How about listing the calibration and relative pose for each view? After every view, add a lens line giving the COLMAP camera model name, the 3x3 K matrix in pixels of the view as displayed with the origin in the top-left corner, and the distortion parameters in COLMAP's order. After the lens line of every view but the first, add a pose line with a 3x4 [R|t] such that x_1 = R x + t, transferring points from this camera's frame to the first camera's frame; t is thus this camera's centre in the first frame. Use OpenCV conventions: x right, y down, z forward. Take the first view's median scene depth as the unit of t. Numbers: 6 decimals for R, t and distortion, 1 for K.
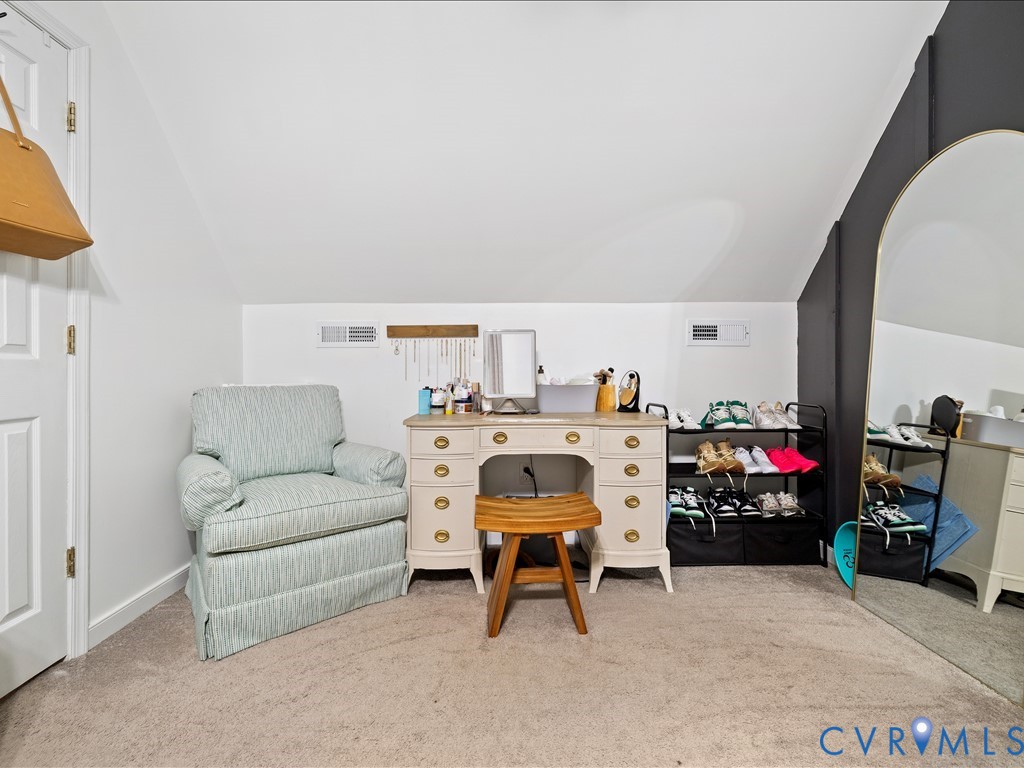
lens RADIAL K [[482.5, 0, 513.7], [0, 482.5, 377.1], [0, 0, 1]] dist [-0.001684, -0.001450]
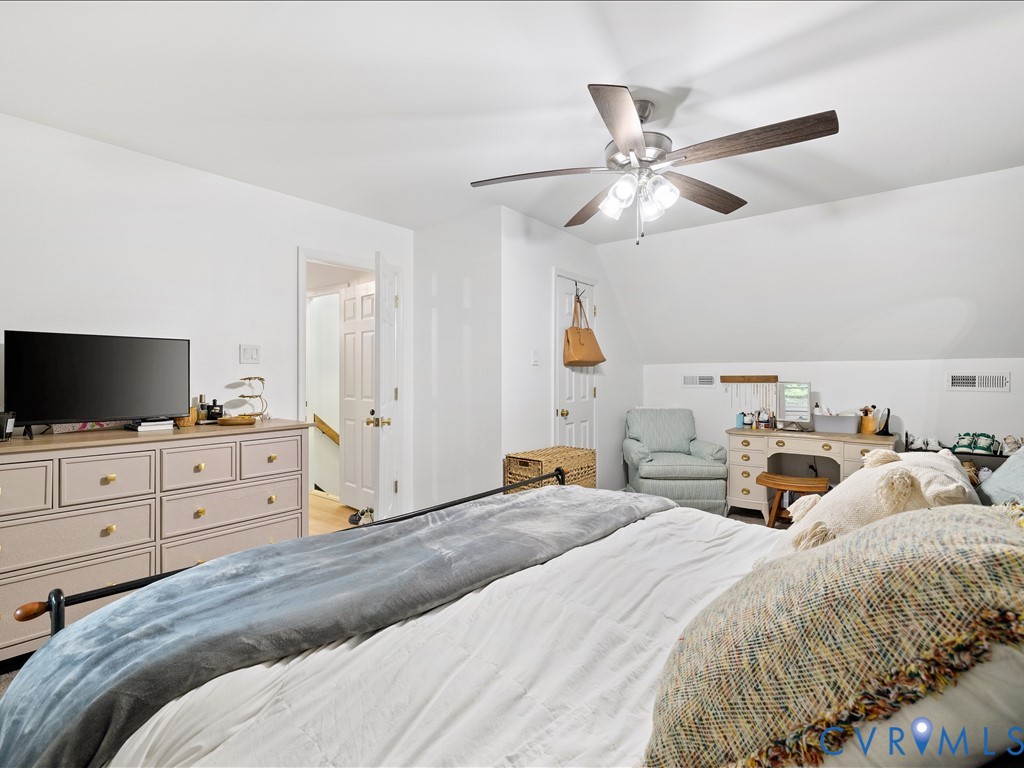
lens RADIAL K [[482.5, 0, 510.2], [0, 482.5, 378.0], [0, 0, 1]] dist [-0.001684, -0.001450]
pose [[0.758822, 0.001637, -0.651296, 0.342029], [-0.005112, 0.999981, -0.003442, -0.099647], [0.651278, 0.005942, 0.758816, -0.946737]]
